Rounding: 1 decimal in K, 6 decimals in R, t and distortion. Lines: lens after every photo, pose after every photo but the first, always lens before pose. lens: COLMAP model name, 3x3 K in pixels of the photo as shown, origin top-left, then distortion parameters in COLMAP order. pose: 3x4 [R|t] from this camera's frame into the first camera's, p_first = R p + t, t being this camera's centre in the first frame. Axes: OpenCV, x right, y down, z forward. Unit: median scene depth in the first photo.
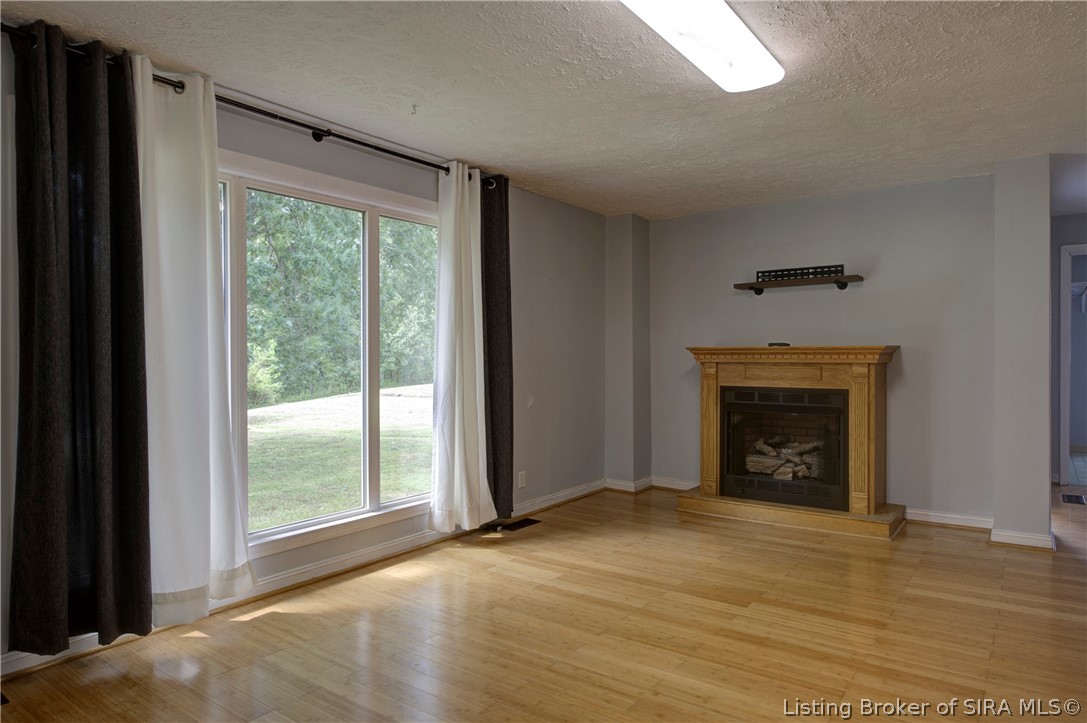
lens RADIAL K [[653.1, 0, 543.5], [0, 653.1, 361.5], [0, 0, 1]] dist [0.000095, 0.000507]
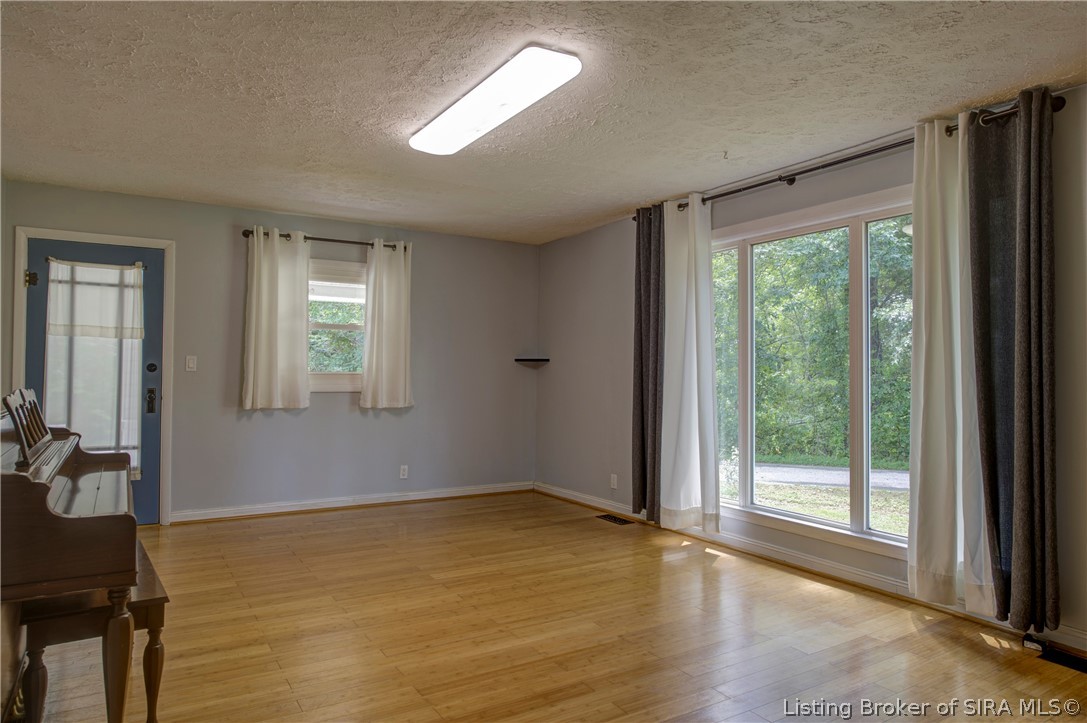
lens RADIAL K [[700.2, 0, 574.6], [0, 700.2, 360.4], [0, 0, 1]] dist [-0.007353, -0.001858]
pose [[-0.341880, -0.013683, -0.939644, 1.193183], [-0.018208, 0.999803, -0.007934, -0.011100], [0.939567, 0.014396, -0.342061, 1.342940]]
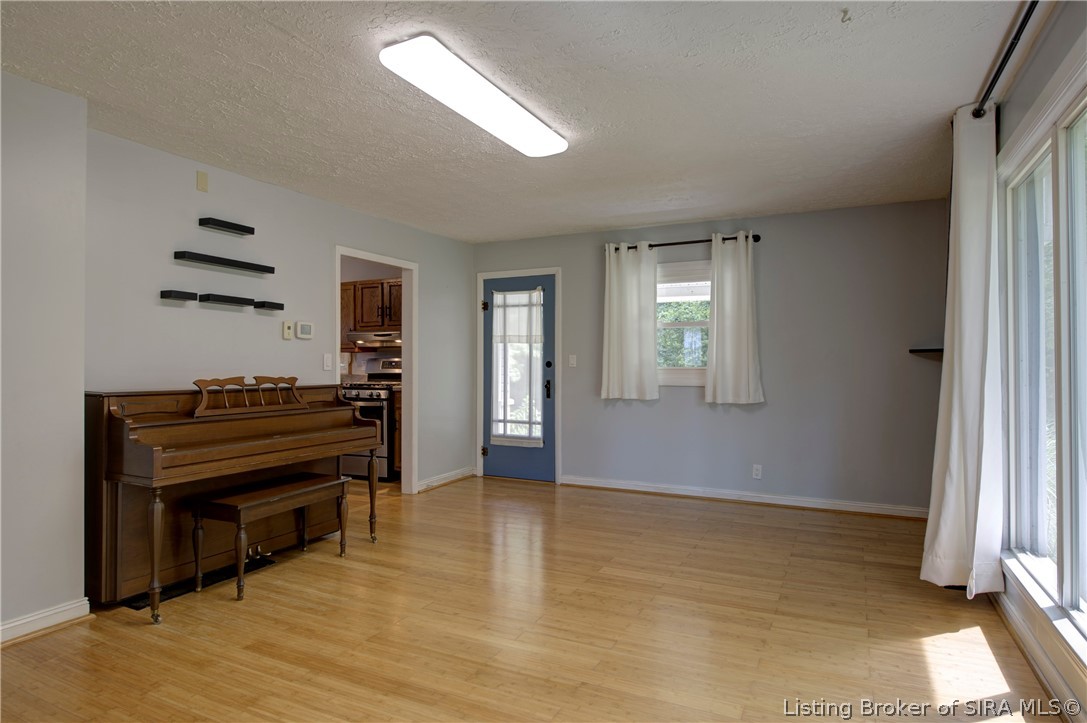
lens RADIAL K [[647.2, 0, 543.5], [0, 647.2, 361.5], [0, 0, 1]] dist [0.001709, 0.000312]
pose [[-0.985424, 0.001856, -0.170104, 0.287969], [0.000419, 0.999964, 0.008483, -0.015332], [0.170113, 0.008288, -0.985390, 1.881857]]
